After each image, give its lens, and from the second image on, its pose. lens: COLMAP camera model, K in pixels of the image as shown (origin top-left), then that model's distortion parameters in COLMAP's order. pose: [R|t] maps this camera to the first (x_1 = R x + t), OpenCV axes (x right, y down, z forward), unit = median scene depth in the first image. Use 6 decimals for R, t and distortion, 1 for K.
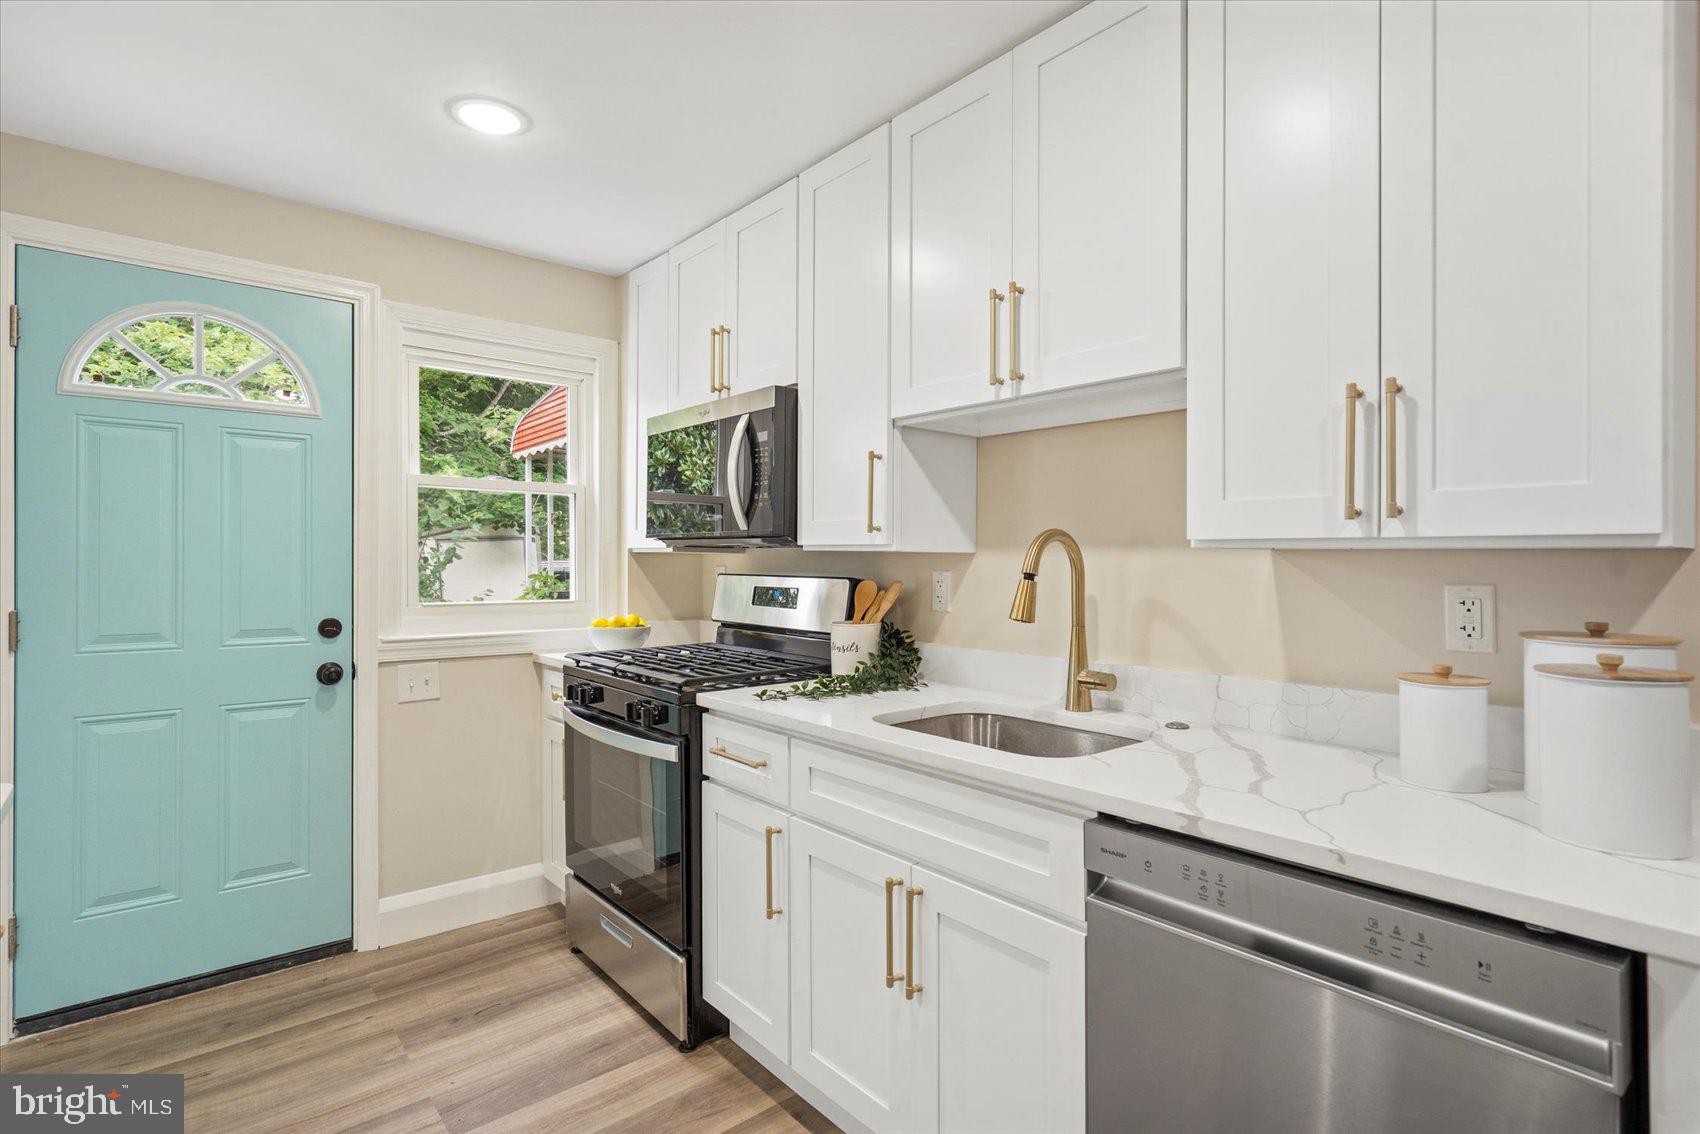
lens RADIAL K [[831.3, 0, 849.6], [0, 831.3, 560.7], [0, 0, 1]] dist [0.021192, 0.000747]
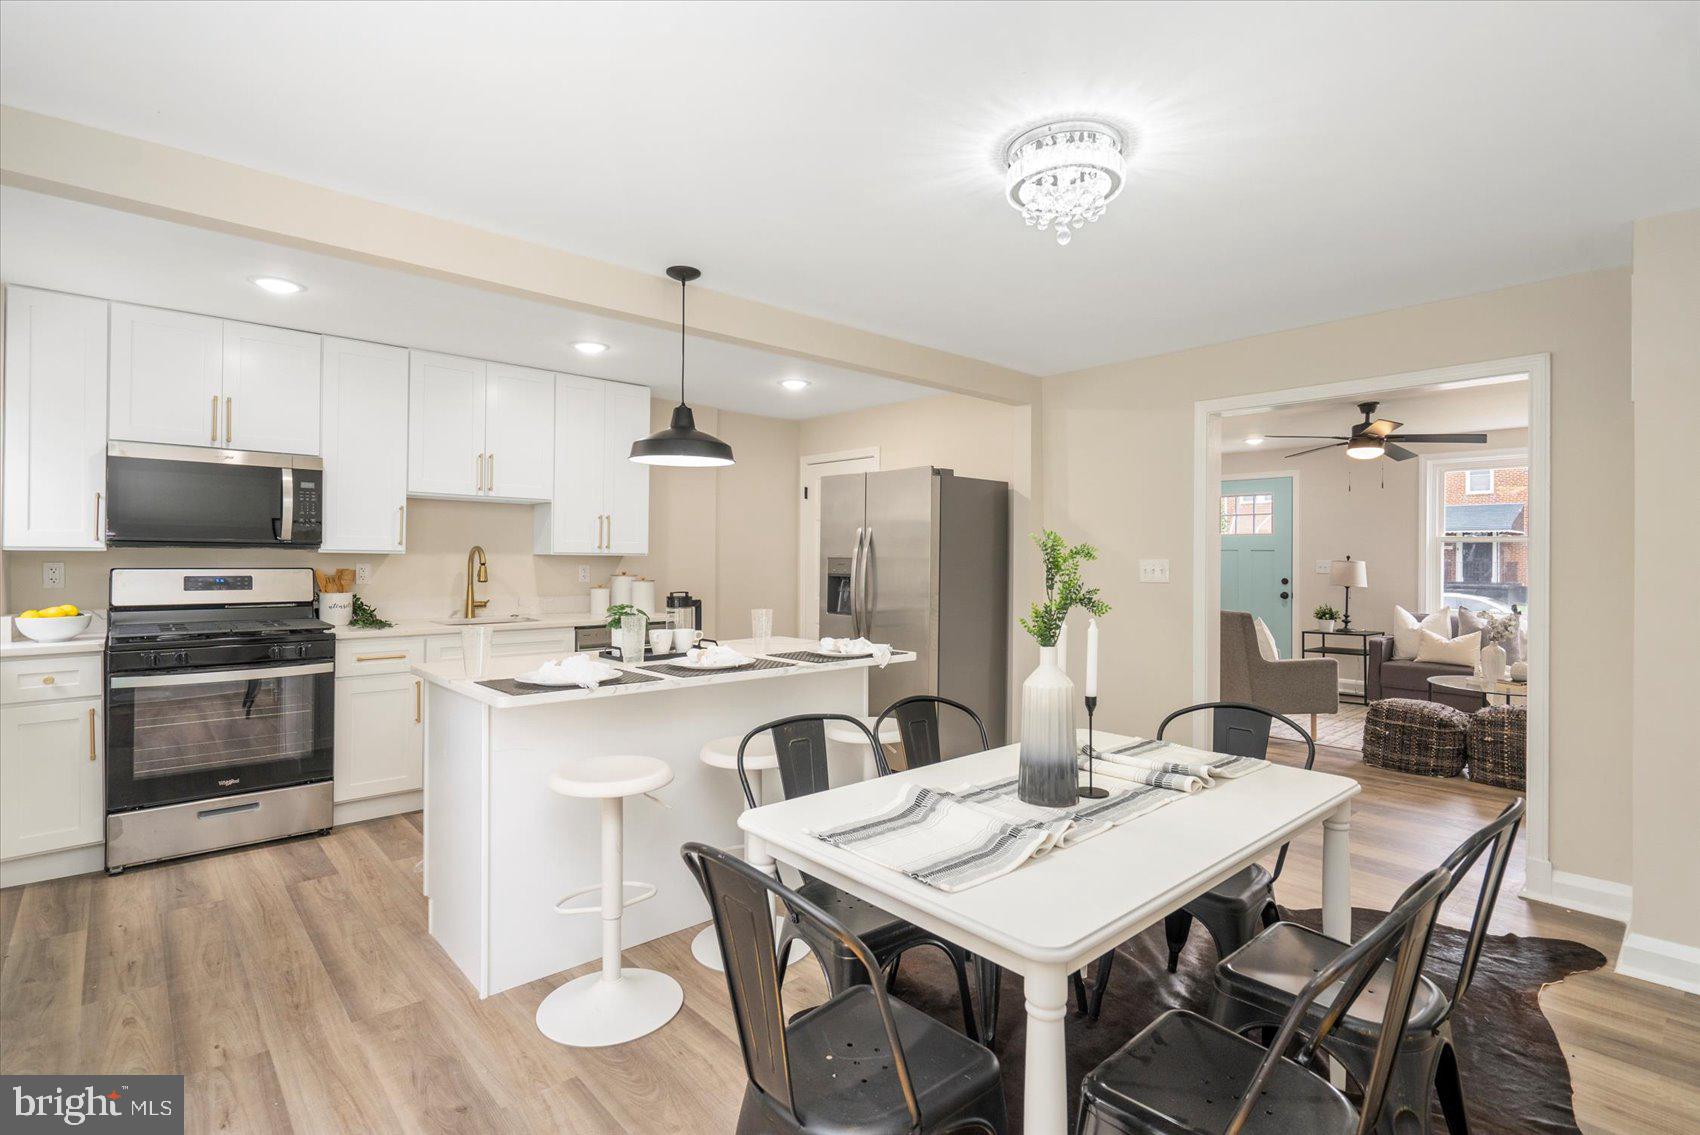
lens RADIAL K [[831.3, 0, 849.6], [0, 831.3, 561.2], [0, 0, 1]] dist [0.021192, 0.000747]
pose [[-0.037587, -0.009458, 0.999249, -2.086637], [-0.004157, 0.999948, 0.009308, -0.016967], [-0.999285, -0.003804, -0.037625, -0.035658]]
